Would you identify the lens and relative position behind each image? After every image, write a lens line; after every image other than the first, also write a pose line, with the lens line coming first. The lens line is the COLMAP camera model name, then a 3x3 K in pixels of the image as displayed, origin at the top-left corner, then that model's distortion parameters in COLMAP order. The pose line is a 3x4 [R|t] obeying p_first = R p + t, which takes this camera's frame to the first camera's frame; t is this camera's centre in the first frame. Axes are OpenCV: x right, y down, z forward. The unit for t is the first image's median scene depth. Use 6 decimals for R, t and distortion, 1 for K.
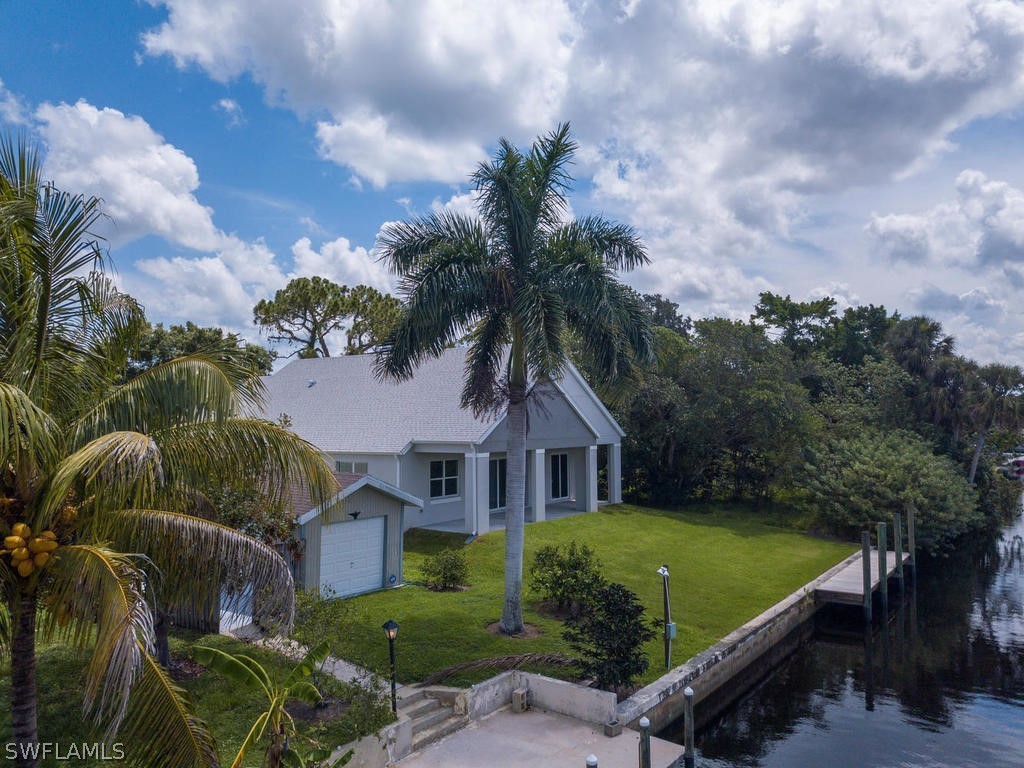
lens RADIAL K [[774.9, 0, 511.5], [0, 774.9, 384.5], [0, 0, 1]] dist [0.014313, 0.001561]
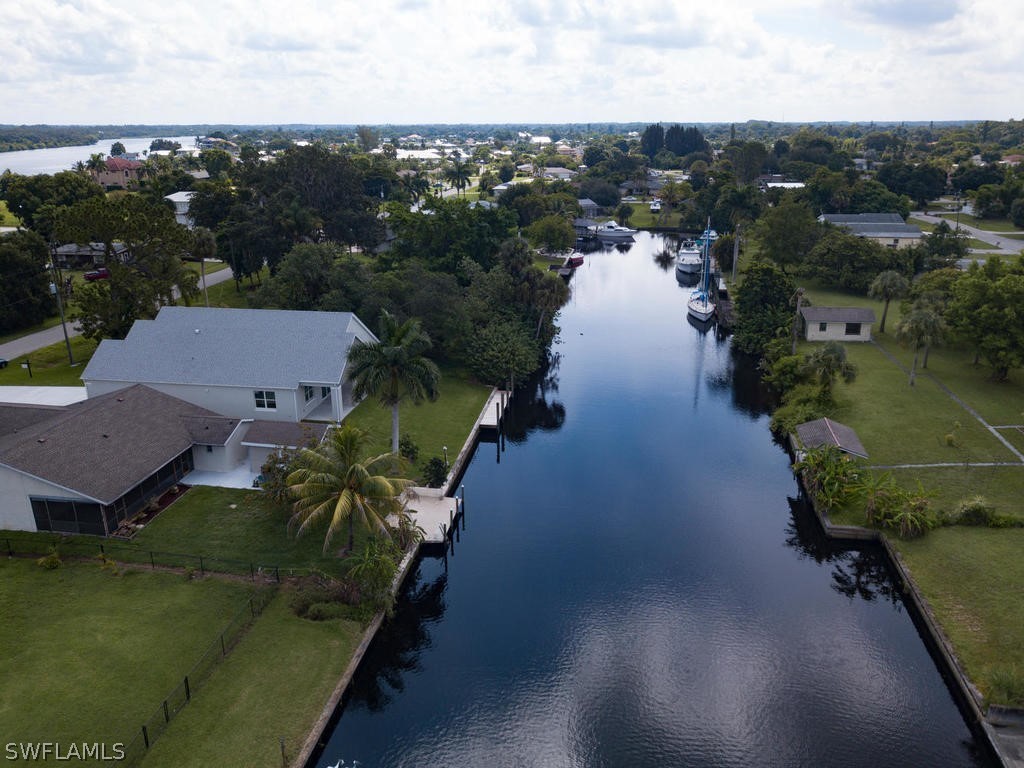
lens RADIAL K [[774.9, 0, 512.6], [0, 774.9, 384.1], [0, 0, 1]] dist [0.014313, 0.001561]
pose [[0.886204, -0.142400, 0.440868, -0.396132], [-0.018062, 0.940249, 0.340008, -0.465767], [-0.462943, -0.309280, 0.830681, -0.722325]]
